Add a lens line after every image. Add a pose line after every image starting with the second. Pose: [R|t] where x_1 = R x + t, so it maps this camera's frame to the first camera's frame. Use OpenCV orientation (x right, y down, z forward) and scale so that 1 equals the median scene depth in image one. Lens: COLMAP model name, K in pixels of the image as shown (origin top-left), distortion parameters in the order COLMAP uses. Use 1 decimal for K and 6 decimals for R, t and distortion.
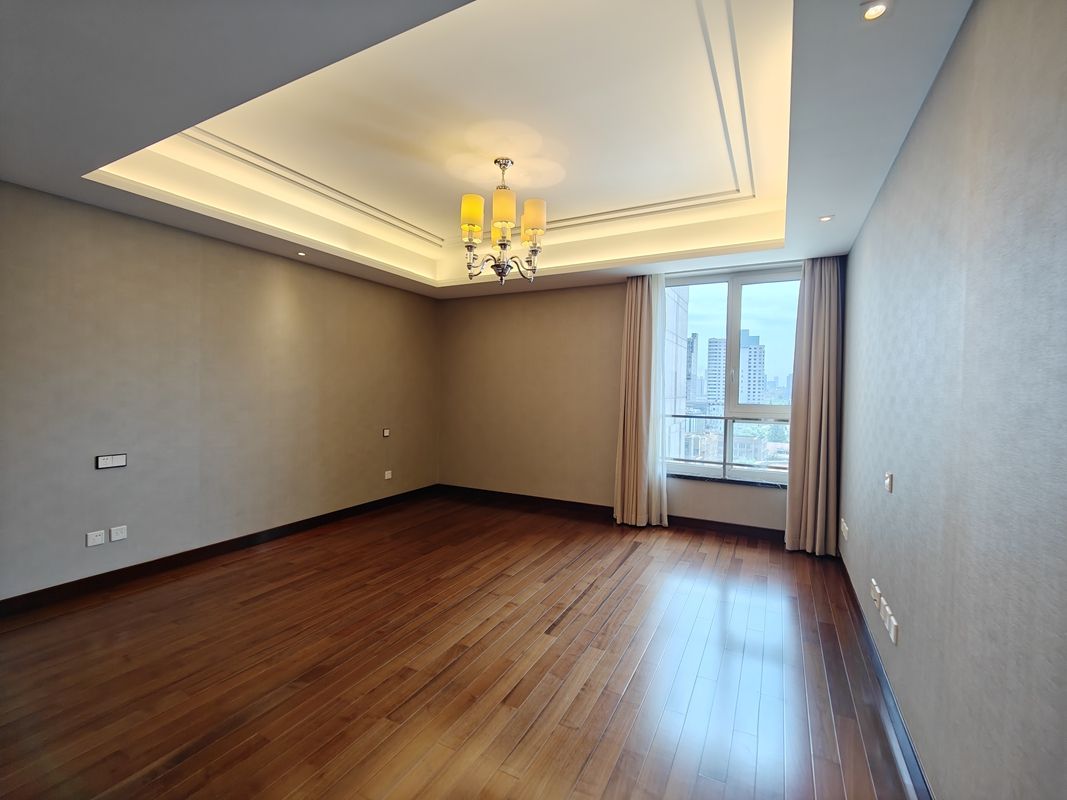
lens RADIAL K [[472.8, 0, 528.3], [0, 472.8, 397.5], [0, 0, 1]] dist [-0.001928, -0.000218]
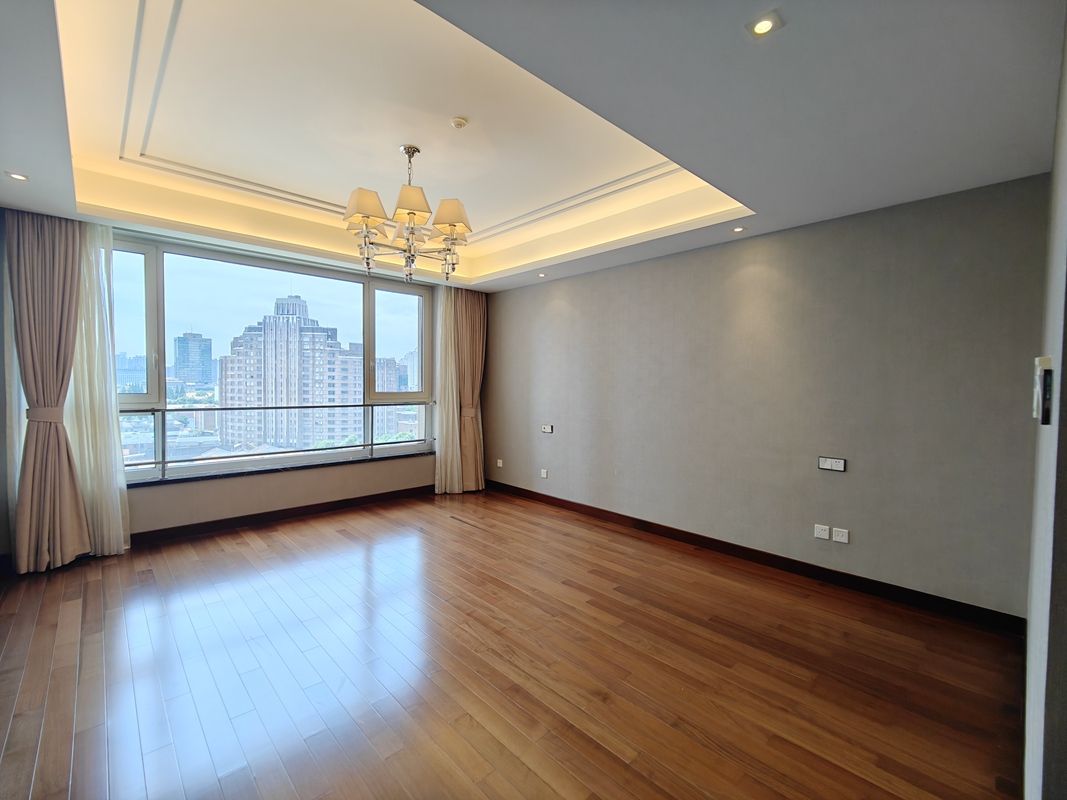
lens RADIAL K [[472.8, 0, 528.3], [0, 472.8, 397.5], [0, 0, 1]] dist [-0.001928, -0.000218]
pose [[0.331530, -0.052319, 0.941993, -0.513545], [0.019851, 0.998627, 0.048478, -0.020652], [-0.943236, 0.002628, 0.332114, 0.250192]]
